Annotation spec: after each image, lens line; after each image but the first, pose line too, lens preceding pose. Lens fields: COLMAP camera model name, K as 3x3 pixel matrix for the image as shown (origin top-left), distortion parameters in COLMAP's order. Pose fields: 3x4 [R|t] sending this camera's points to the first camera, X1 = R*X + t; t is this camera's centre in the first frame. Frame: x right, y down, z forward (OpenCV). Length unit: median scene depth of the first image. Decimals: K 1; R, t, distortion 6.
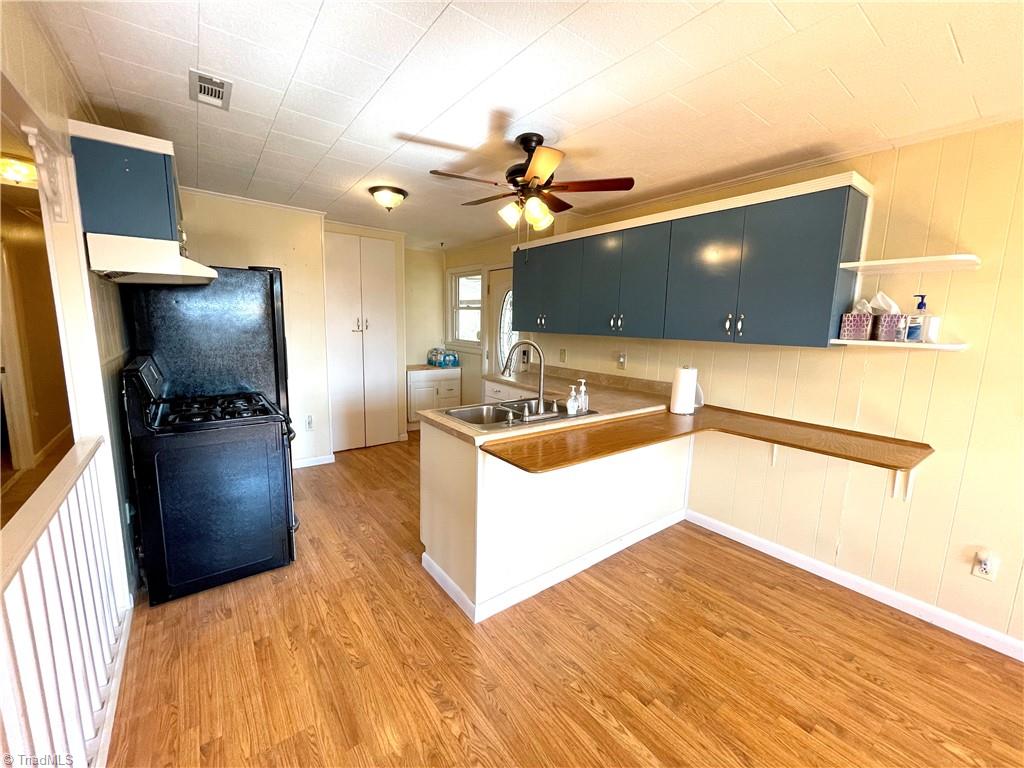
lens RADIAL K [[414.8, 0, 508.8], [0, 414.8, 380.9], [0, 0, 1]] dist [-0.004026, -0.000262]
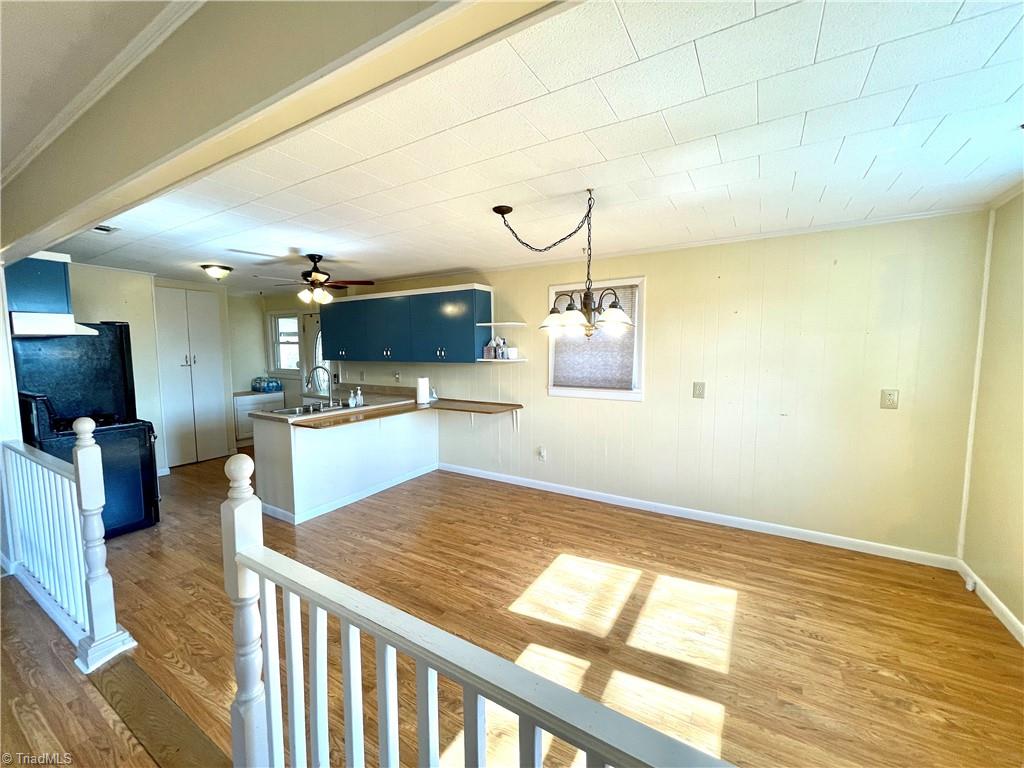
lens RADIAL K [[412.4, 0, 510.5], [0, 412.4, 380.5], [0, 0, 1]] dist [-0.010278, -0.000015]
pose [[0.927378, -0.058522, 0.369520, 0.121501], [0.080195, 0.995827, -0.043551, 0.087648], [-0.365429, 0.070021, 0.928202, -0.773098]]
